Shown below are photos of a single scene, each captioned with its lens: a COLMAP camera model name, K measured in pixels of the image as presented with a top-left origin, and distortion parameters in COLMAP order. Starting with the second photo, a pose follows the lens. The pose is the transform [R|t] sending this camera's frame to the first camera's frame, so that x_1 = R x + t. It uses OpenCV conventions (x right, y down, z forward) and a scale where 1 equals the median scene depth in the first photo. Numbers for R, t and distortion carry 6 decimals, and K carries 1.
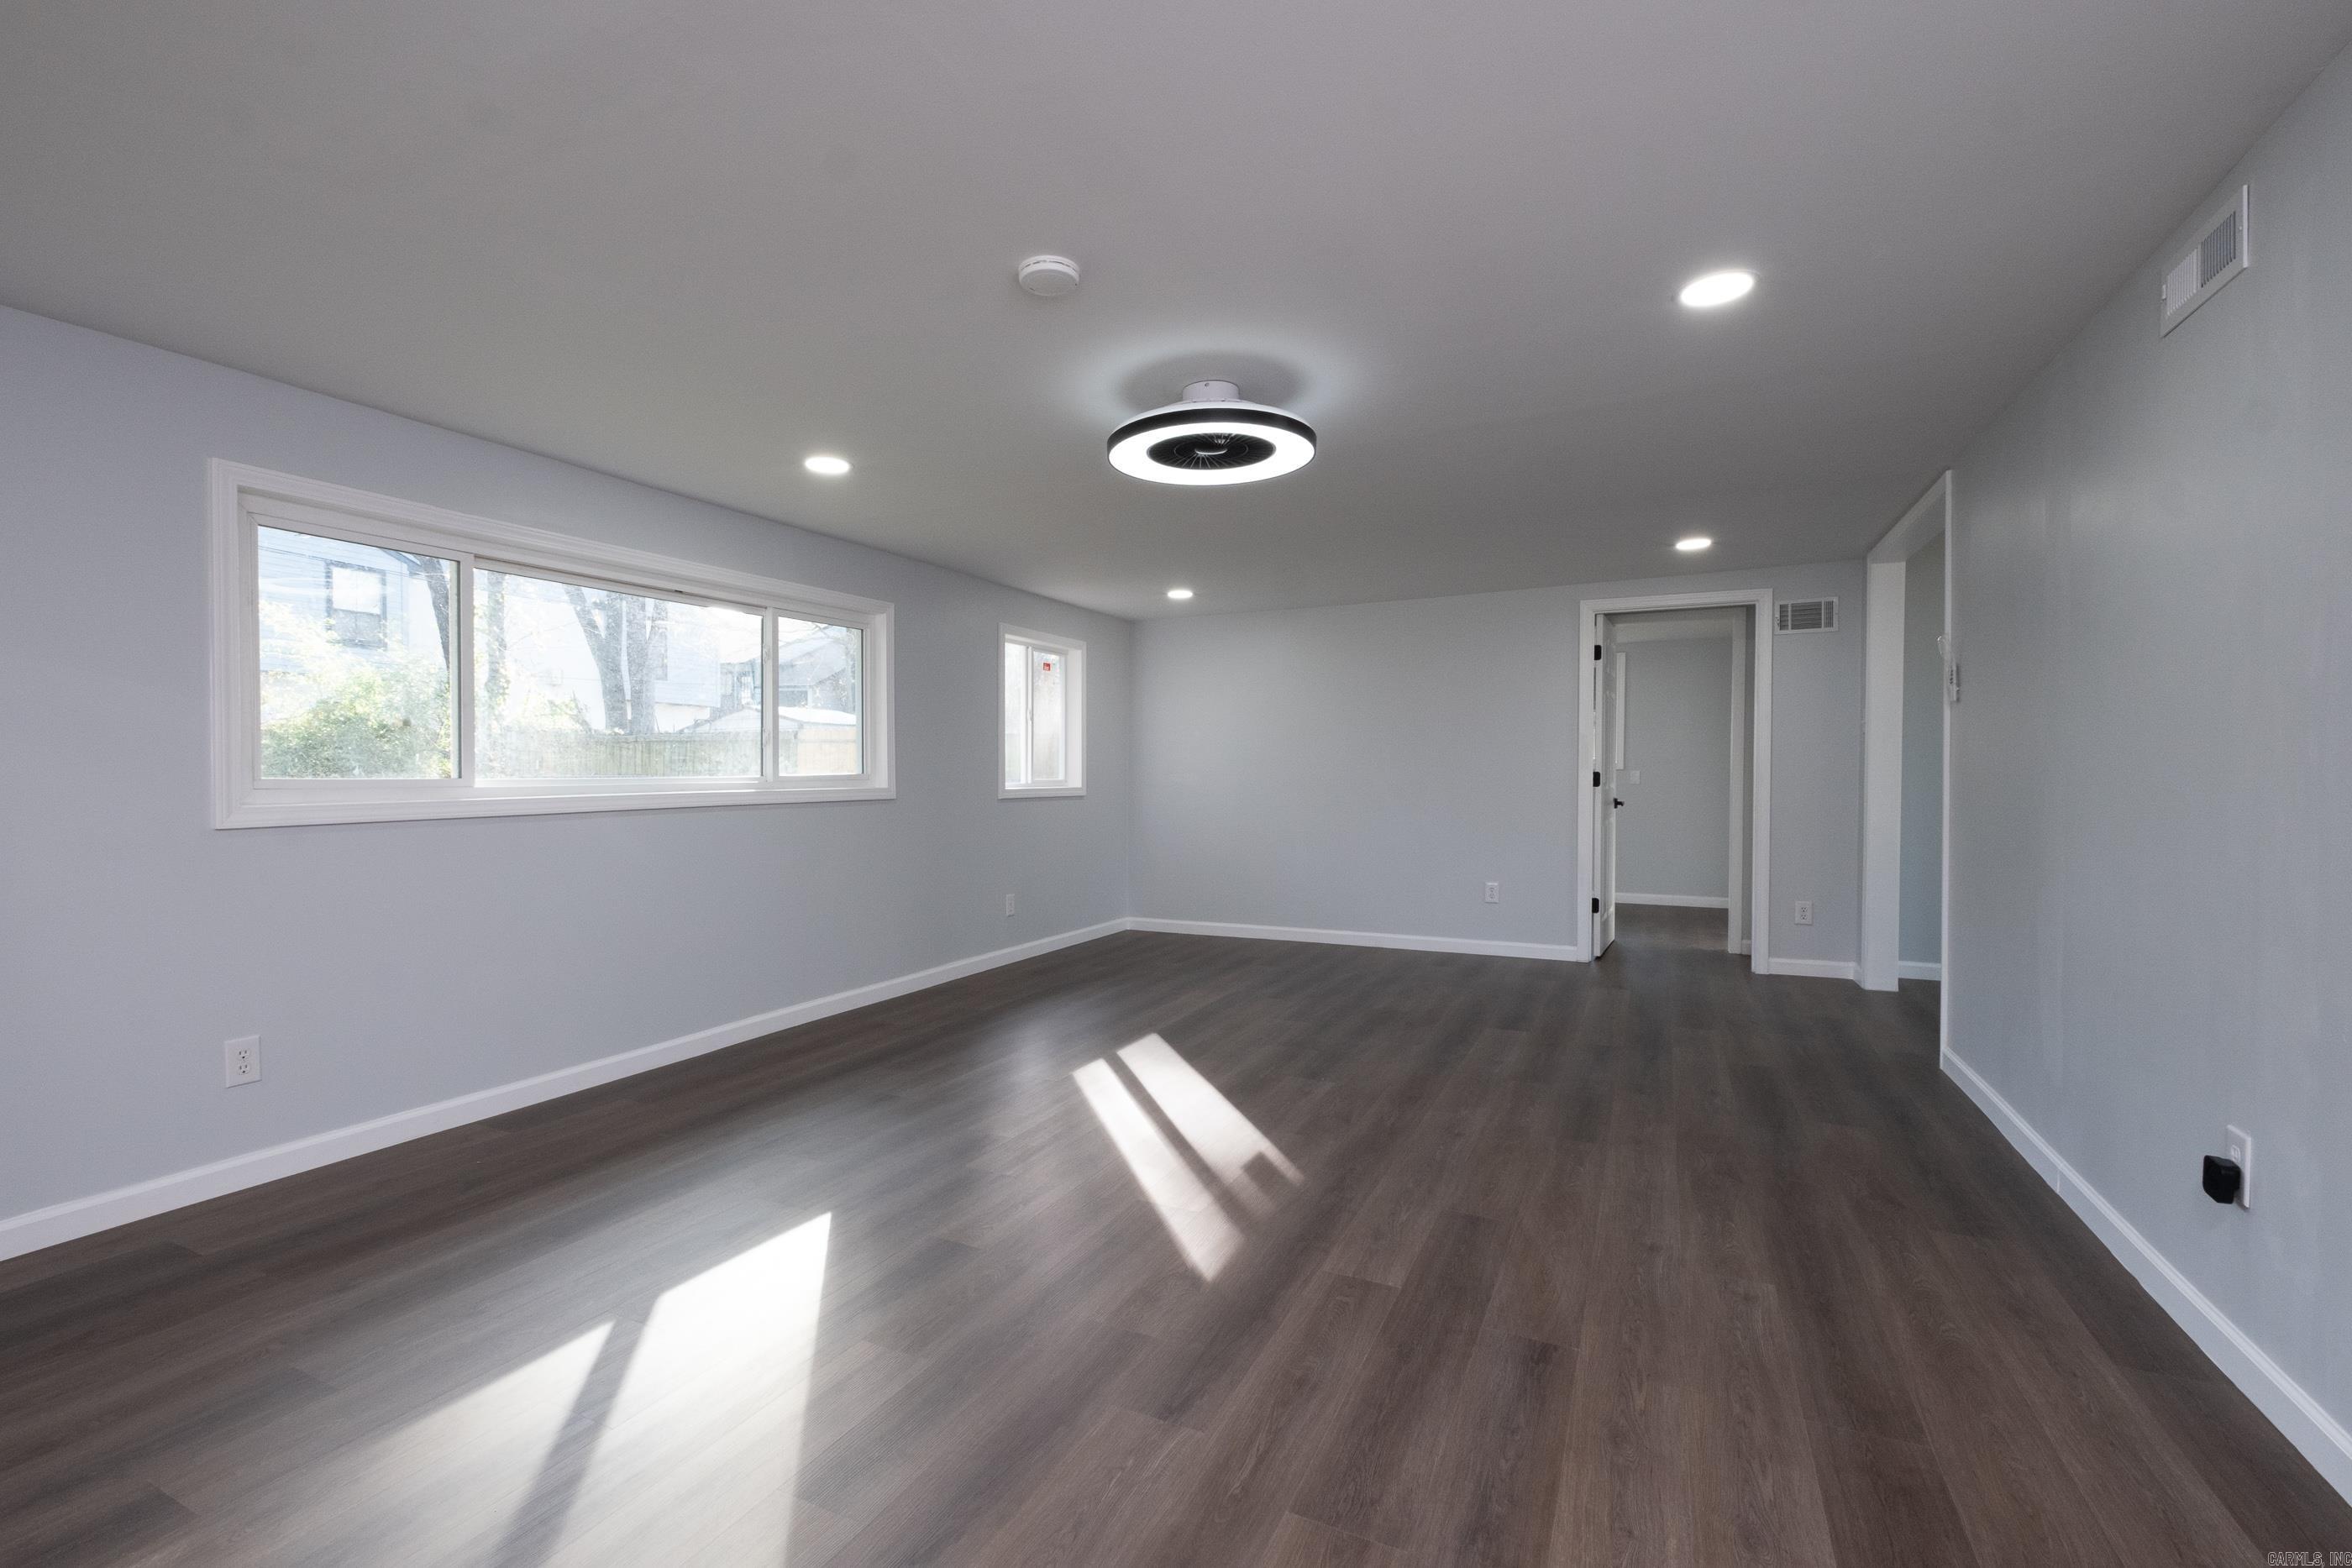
lens RADIAL K [[1048.8, 0, 1187.7], [0, 1048.8, 774.1], [0, 0, 1]] dist [0.000045, -0.001006]
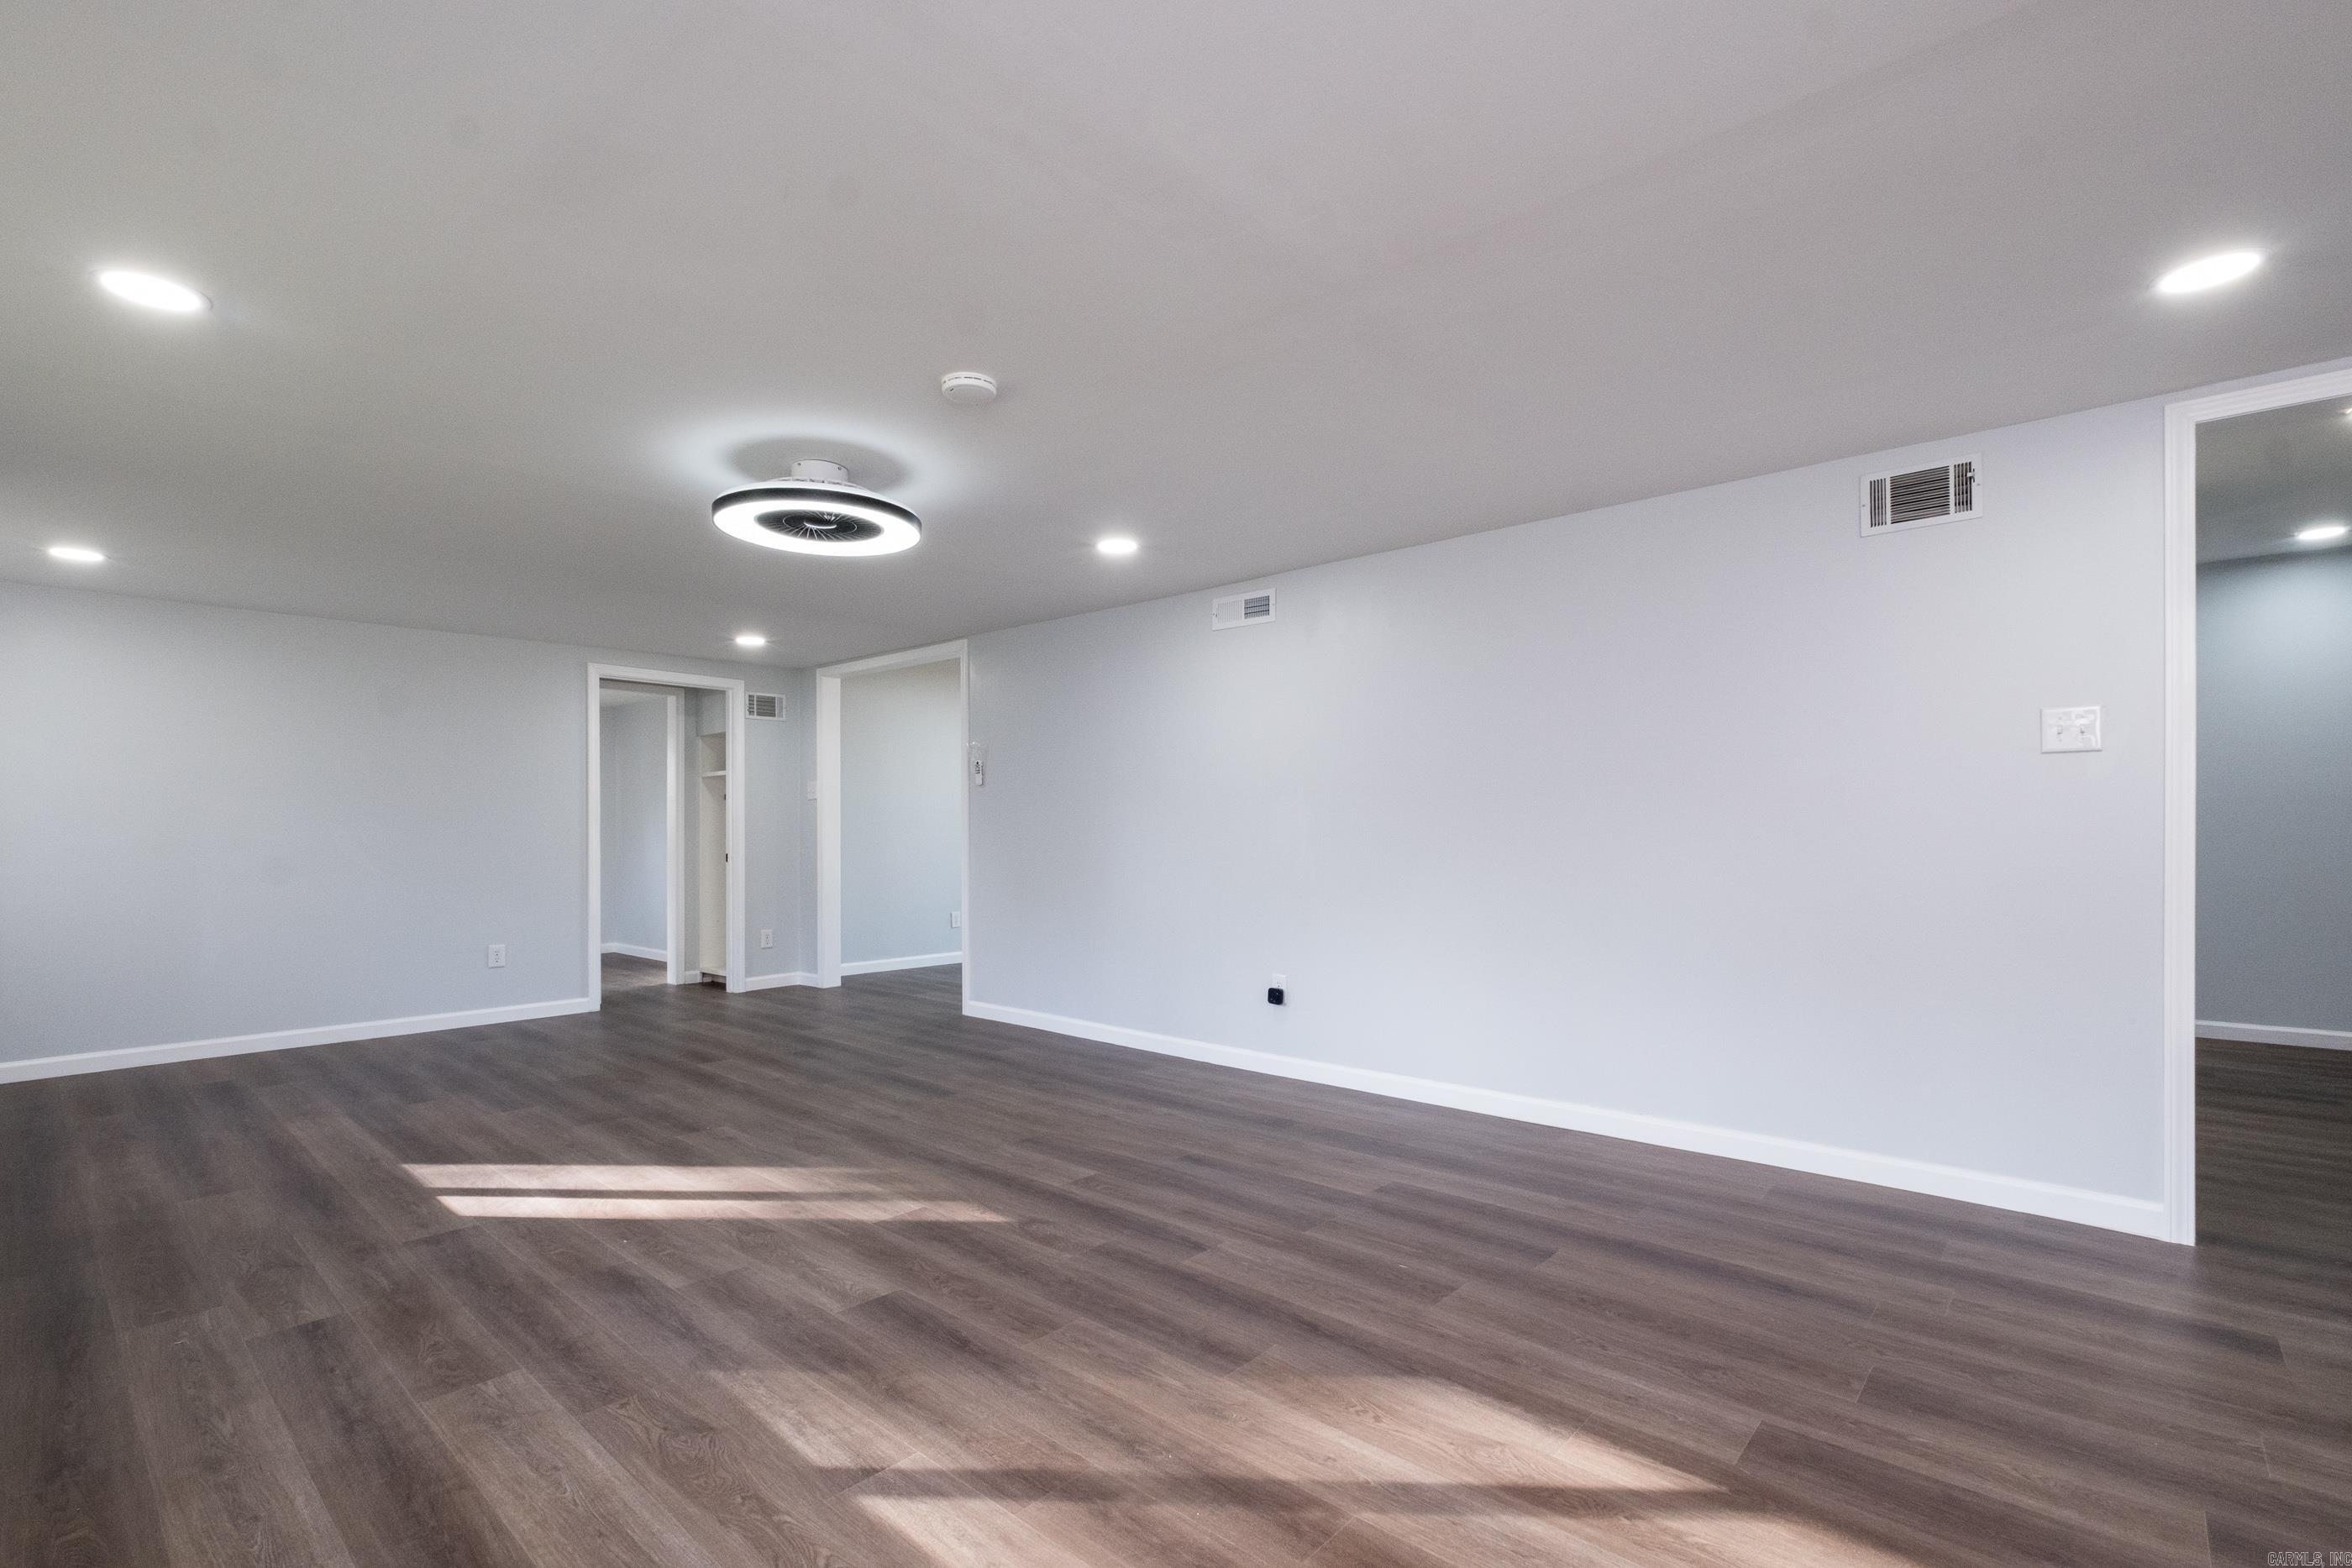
lens RADIAL K [[986.2, 0, 1154.8], [0, 986.2, 838.6], [0, 0, 1]] dist [-0.001631, -0.000488]
pose [[0.295191, -0.005095, 0.955425, -0.739673], [-0.001105, 0.999983, 0.005674, 0.004491], [-0.955438, -0.002731, 0.295181, 0.340304]]
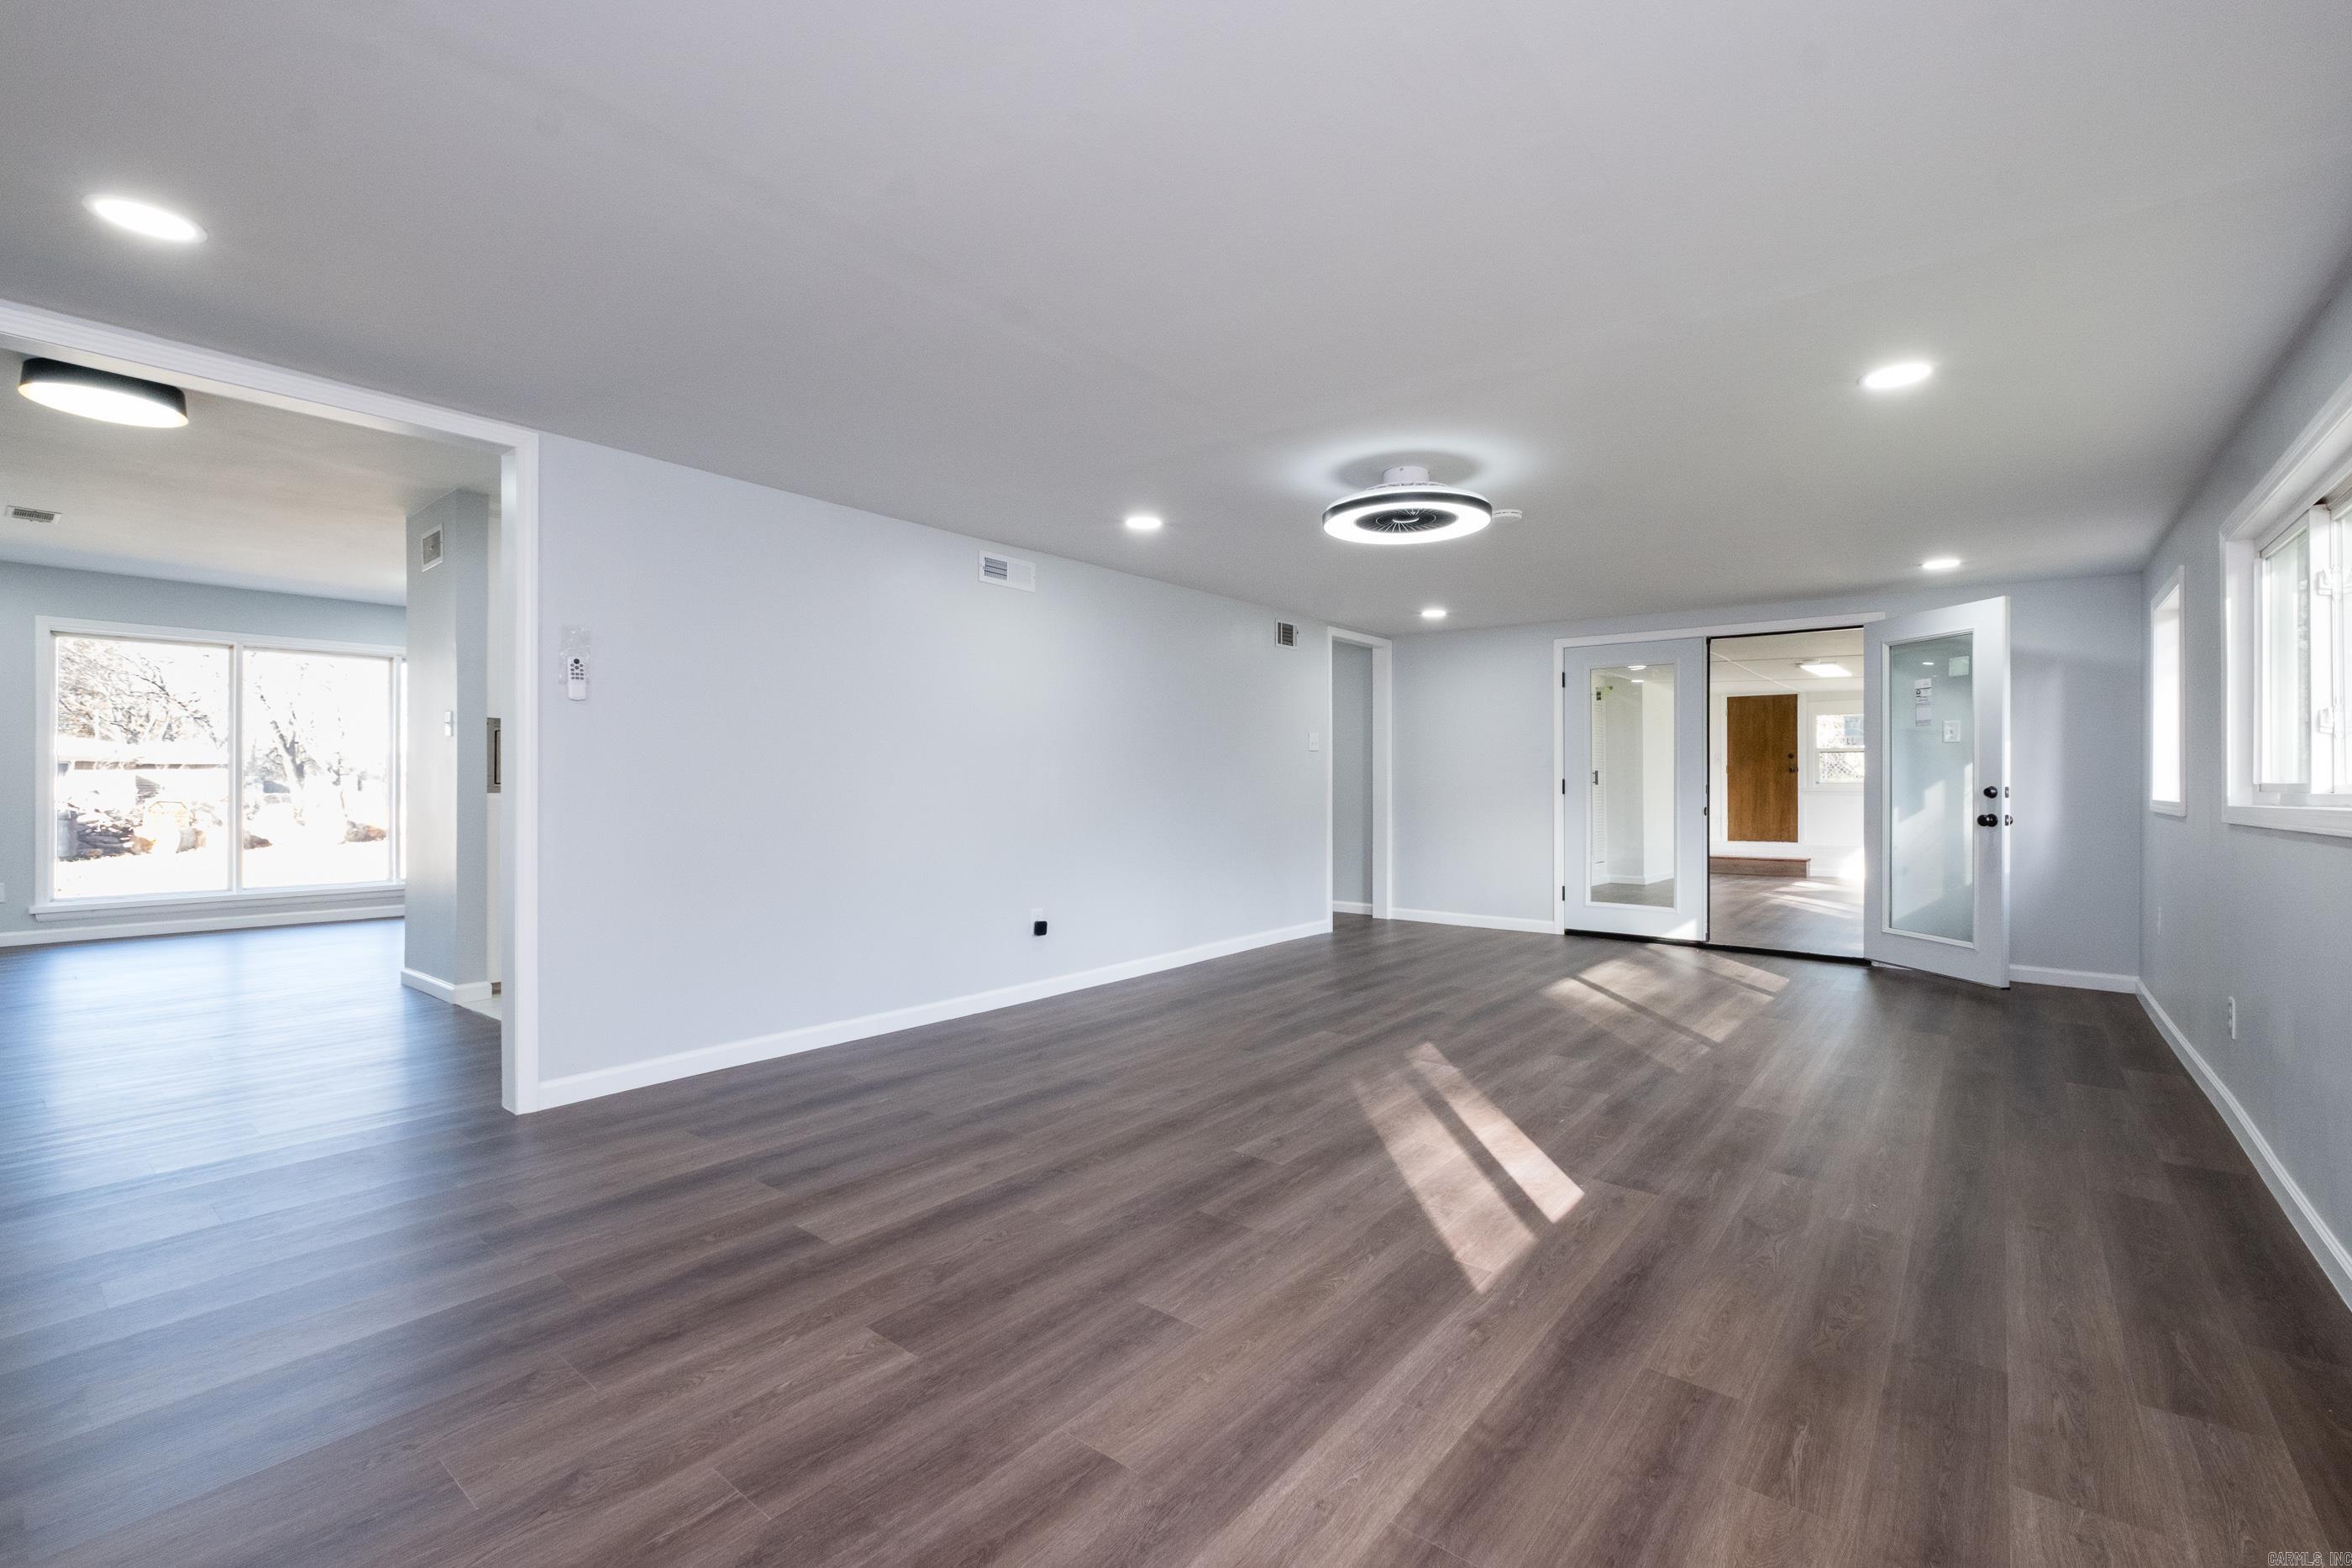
lens RADIAL K [[1028.0, 0, 1157.7], [0, 1028.0, 785.9], [0, 0, 1]] dist [-0.002564, -0.000438]
pose [[-0.960820, 0.002458, 0.277161, -0.029610], [0.002649, 0.999996, 0.000315, 0.009196], [-0.277159, 0.001037, -0.960823, 1.994340]]
